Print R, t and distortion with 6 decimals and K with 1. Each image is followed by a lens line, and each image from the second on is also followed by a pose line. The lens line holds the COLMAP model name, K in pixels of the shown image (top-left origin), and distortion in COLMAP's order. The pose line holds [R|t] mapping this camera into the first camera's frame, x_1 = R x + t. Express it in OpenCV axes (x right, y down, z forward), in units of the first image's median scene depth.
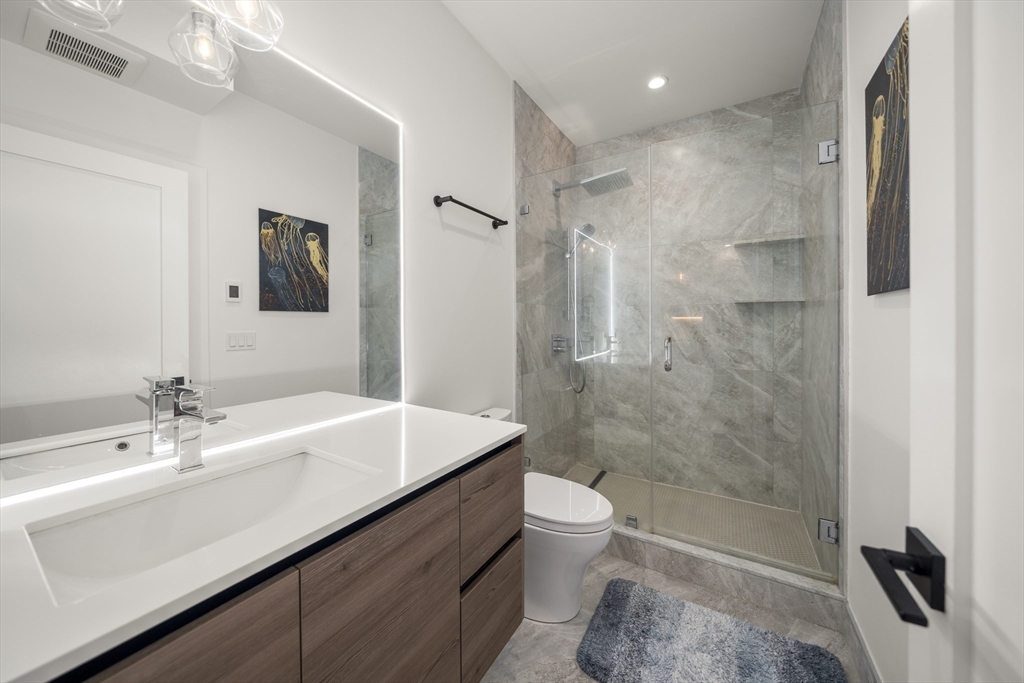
lens RADIAL K [[354.1, 0, 505.5], [0, 354.1, 323.9], [0, 0, 1]] dist [-0.006609, -0.000392]
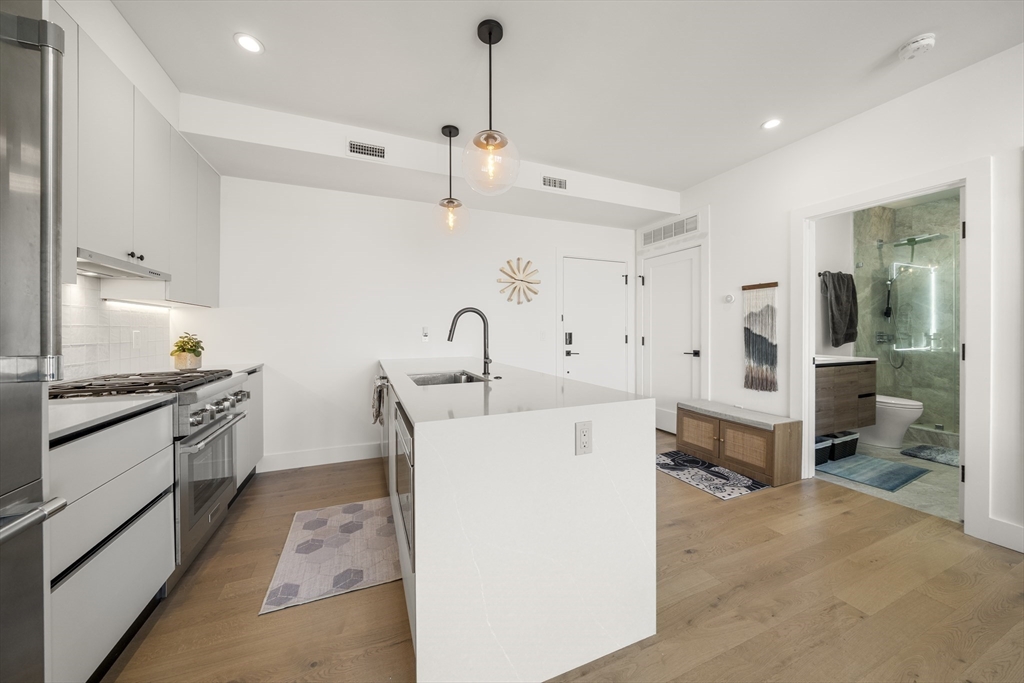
lens RADIAL K [[354.1, 0, 508.4], [0, 354.1, 330.9], [0, 0, 1]] dist [-0.006609, -0.000392]
pose [[0.817962, 0.005322, -0.575247, -0.334068], [-0.004224, 0.999986, 0.003245, 0.028218], [0.575257, -0.000225, 0.817973, -1.360411]]
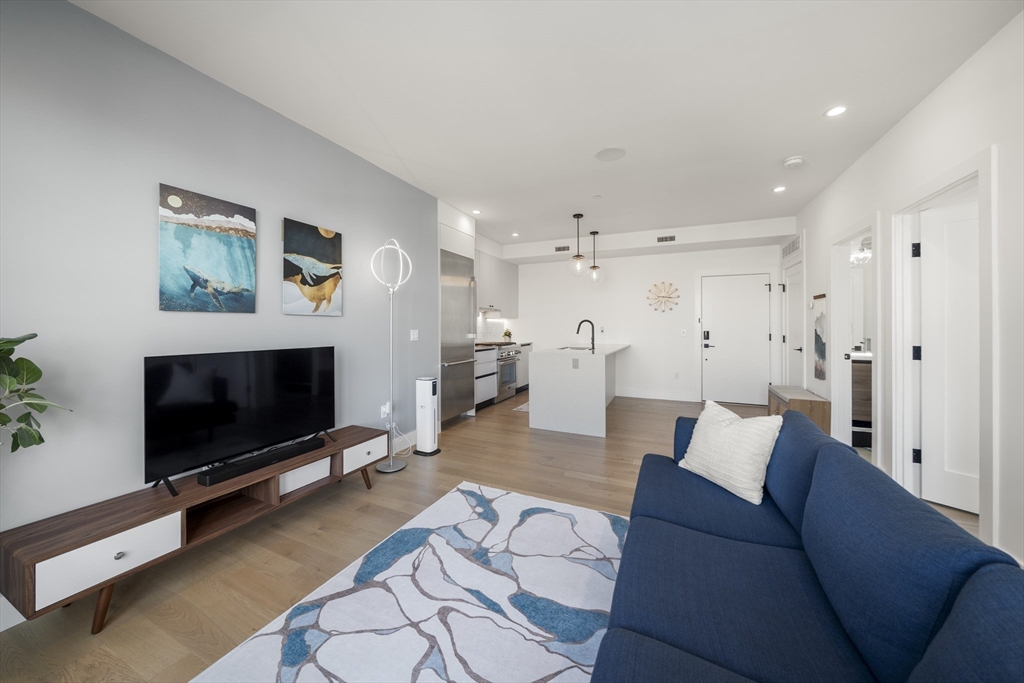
lens RADIAL K [[354.1, 0, 511.7], [0, 354.1, 323.8], [0, 0, 1]] dist [-0.006609, -0.000392]
pose [[0.138544, 0.003636, -0.990350, 0.962710], [-0.005662, 0.999980, 0.002879, -0.003572], [0.990340, 0.005209, 0.138562, -1.406346]]
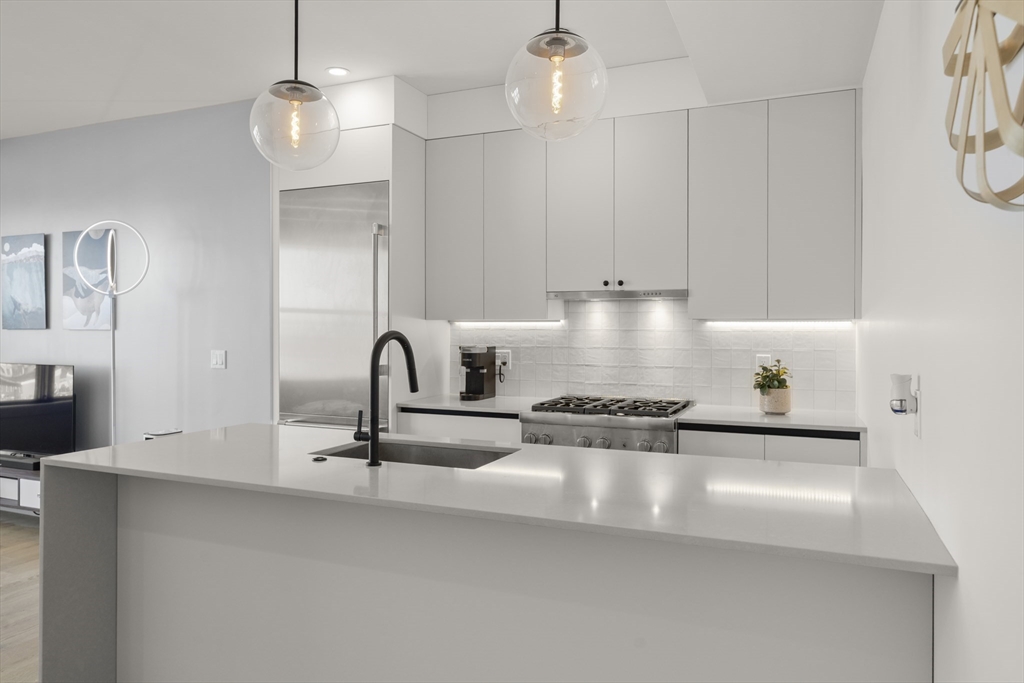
lens RADIAL K [[699.9, 0, 522.6], [0, 699.9, 330.0], [0, 0, 1]] dist [-0.001226, 0.000401]
pose [[-0.985378, 0.009258, -0.170131, -0.903281], [0.007567, 0.999915, 0.010580, -0.031657], [0.170214, 0.009138, -0.985365, 0.128158]]
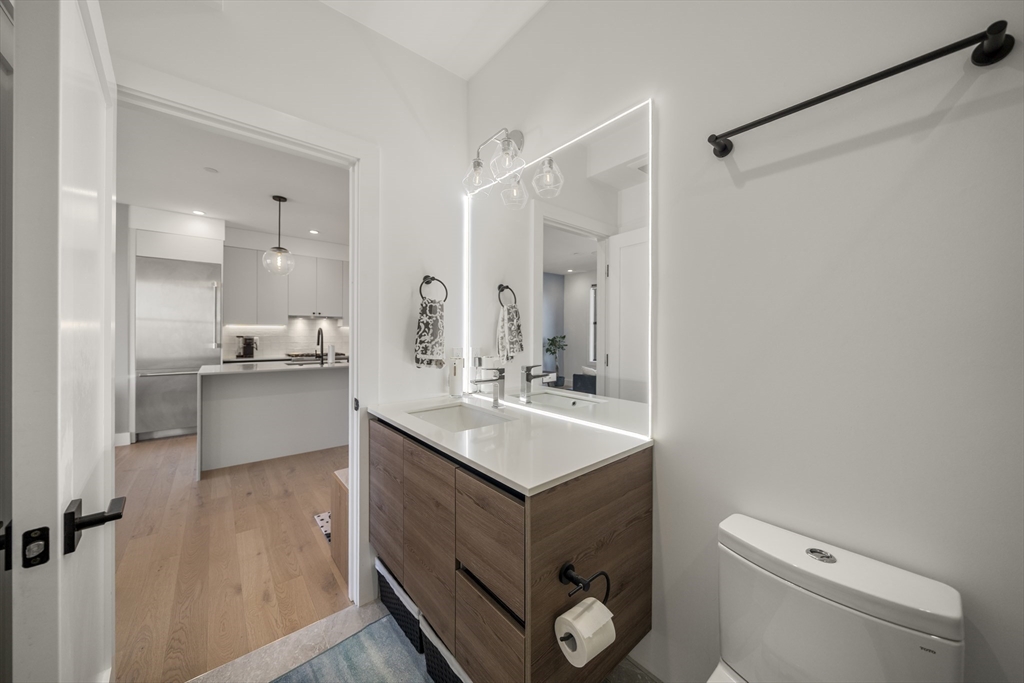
lens RADIAL K [[354.1, 0, 514.2], [0, 354.1, 332.9], [0, 0, 1]] dist [-0.006609, -0.000392]
pose [[-0.301317, 0.005542, -0.953508, 0.321457], [-0.002959, 0.999973, 0.006747, -0.012517], [0.953520, 0.004854, -0.301292, 0.516047]]
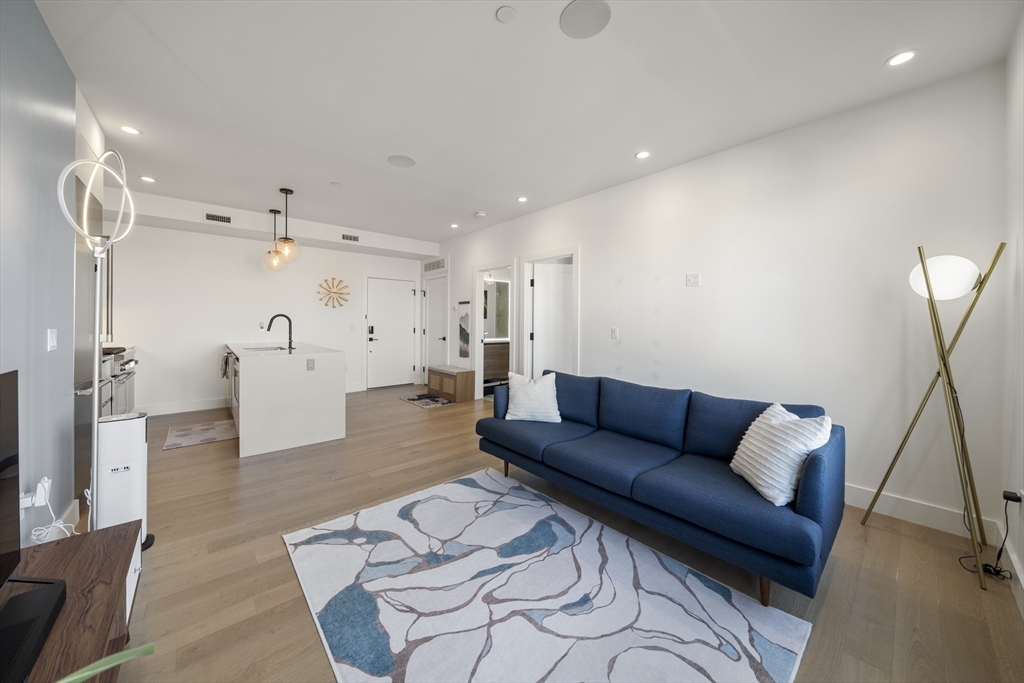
lens RADIAL K [[354.1, 0, 505.4], [0, 354.1, 323.8], [0, 0, 1]] dist [-0.006609, -0.000392]
pose [[0.957185, 0.014420, -0.289117, 0.574411], [-0.014001, 0.999896, 0.003517, 0.001195], [0.289138, 0.000682, 0.957287, -1.991882]]
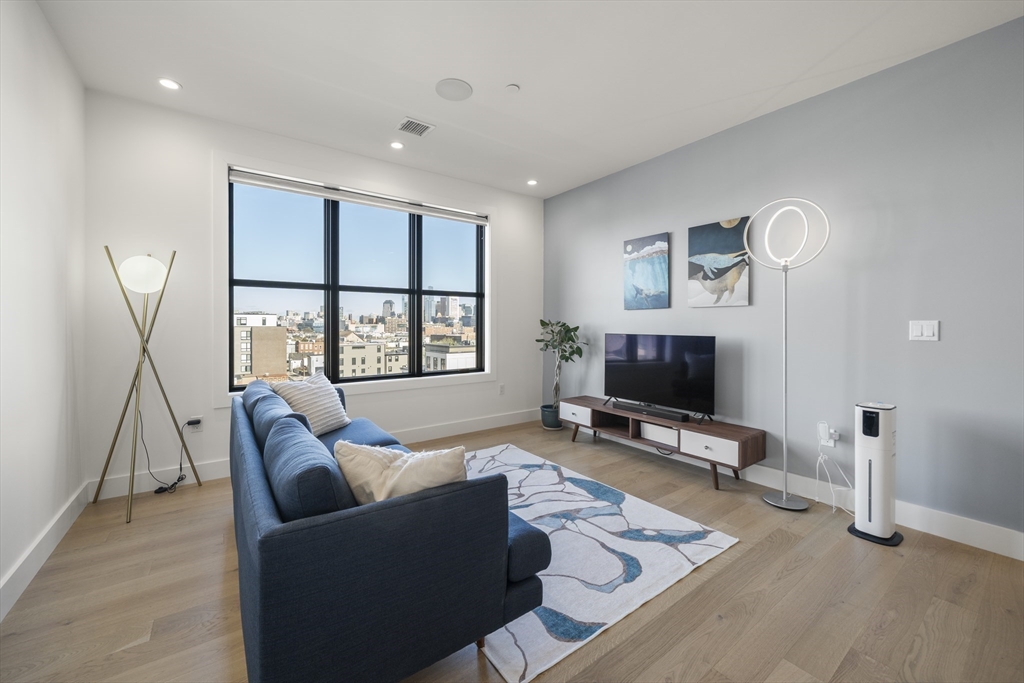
lens RADIAL K [[399.2, 0, 505.4], [0, 399.2, 327.8], [0, 0, 1]] dist [-0.008158, 0.000291]
pose [[-0.928477, 0.005796, 0.371346, 0.035235], [0.009033, 0.999935, 0.006977, 0.027931], [-0.371281, 0.009832, -0.928468, -0.471409]]
